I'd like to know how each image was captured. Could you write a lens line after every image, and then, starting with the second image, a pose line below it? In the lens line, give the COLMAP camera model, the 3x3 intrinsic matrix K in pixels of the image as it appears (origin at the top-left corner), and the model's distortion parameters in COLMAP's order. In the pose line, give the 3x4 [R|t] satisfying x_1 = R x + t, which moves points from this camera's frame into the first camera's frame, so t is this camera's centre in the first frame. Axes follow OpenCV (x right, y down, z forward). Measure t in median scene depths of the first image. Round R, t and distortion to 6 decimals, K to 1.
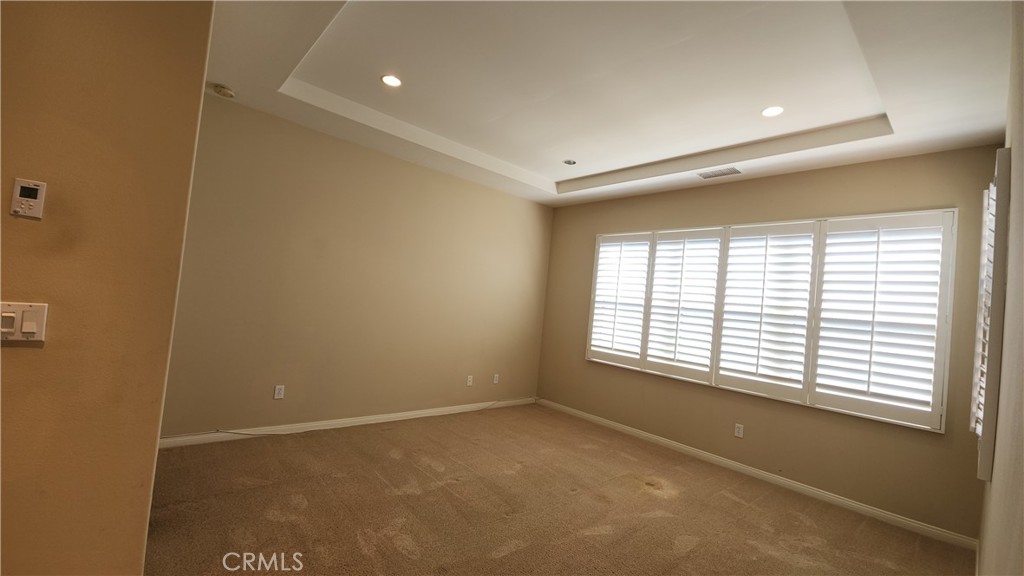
lens RADIAL K [[415.4, 0, 515.2], [0, 415.4, 289.9], [0, 0, 1]] dist [0.012475, -0.010521]
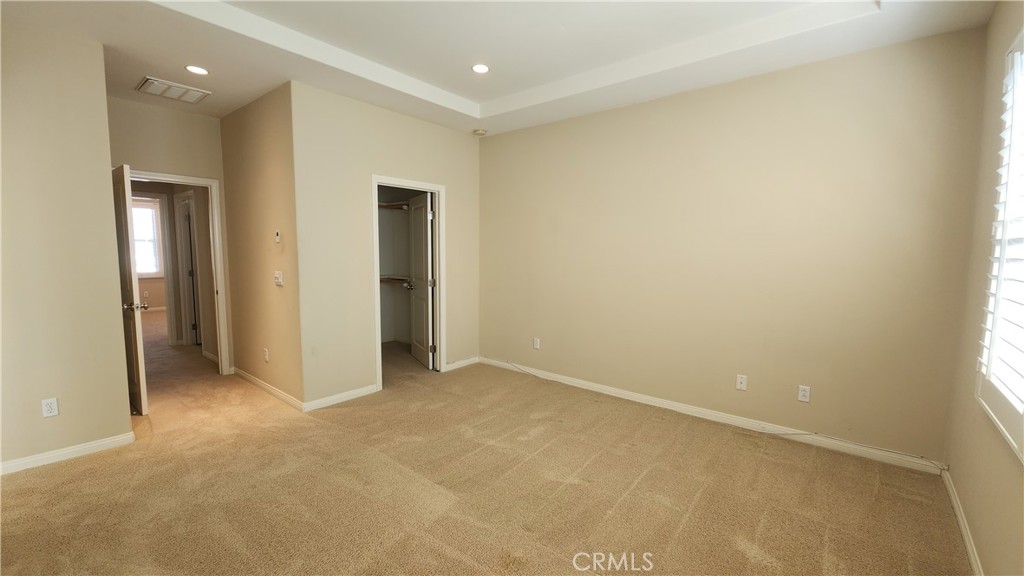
lens RADIAL K [[415.4, 0, 515.2], [0, 415.4, 289.9], [0, 0, 1]] dist [0.012475, -0.010521]
pose [[0.154667, -0.001047, -0.987966, 0.713491], [0.040992, 0.999145, 0.005358, 0.075436], [0.987116, -0.041328, 0.154577, 0.783329]]
